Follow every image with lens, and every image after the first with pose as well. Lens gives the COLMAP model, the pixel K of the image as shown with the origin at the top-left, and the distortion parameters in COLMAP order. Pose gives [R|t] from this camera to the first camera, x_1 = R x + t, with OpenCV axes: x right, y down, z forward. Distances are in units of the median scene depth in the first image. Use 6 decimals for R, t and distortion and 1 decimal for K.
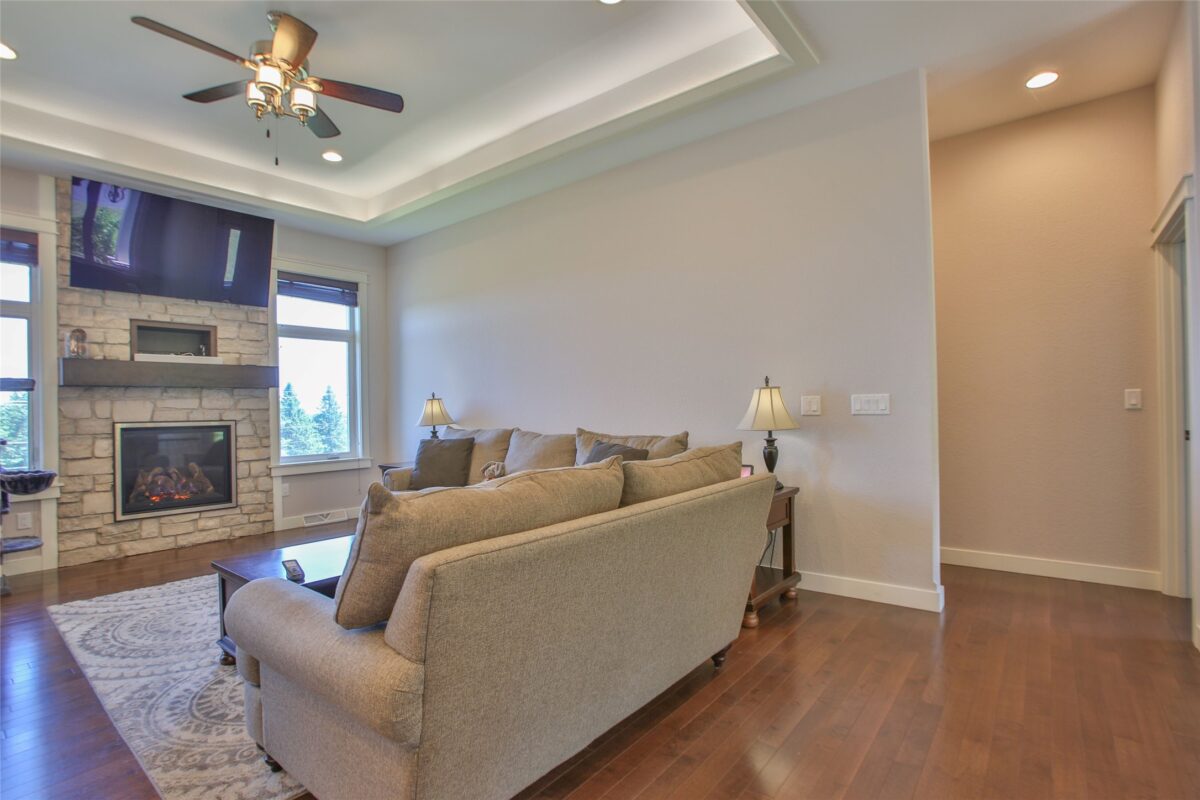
lens RADIAL K [[586.9, 0, 597.8], [0, 586.9, 407.6], [0, 0, 1]] dist [-0.075467, 0.030901]
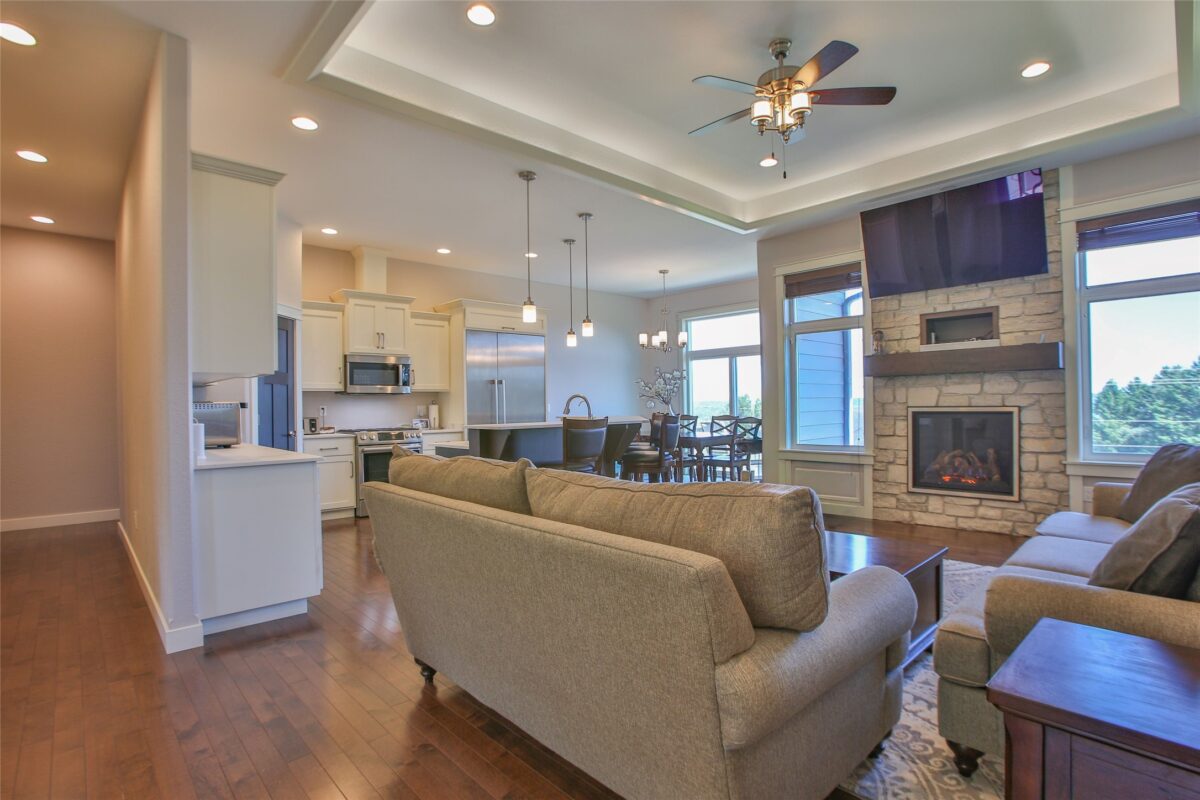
lens RADIAL K [[586.9, 0, 597.8], [0, 586.9, 407.6], [0, 0, 1]] dist [-0.075467, 0.030901]
pose [[-0.151459, 0.022763, -0.988201, 0.378410], [0.020114, 0.999599, 0.019943, -0.007377], [0.988259, -0.016856, -0.151856, 0.508522]]
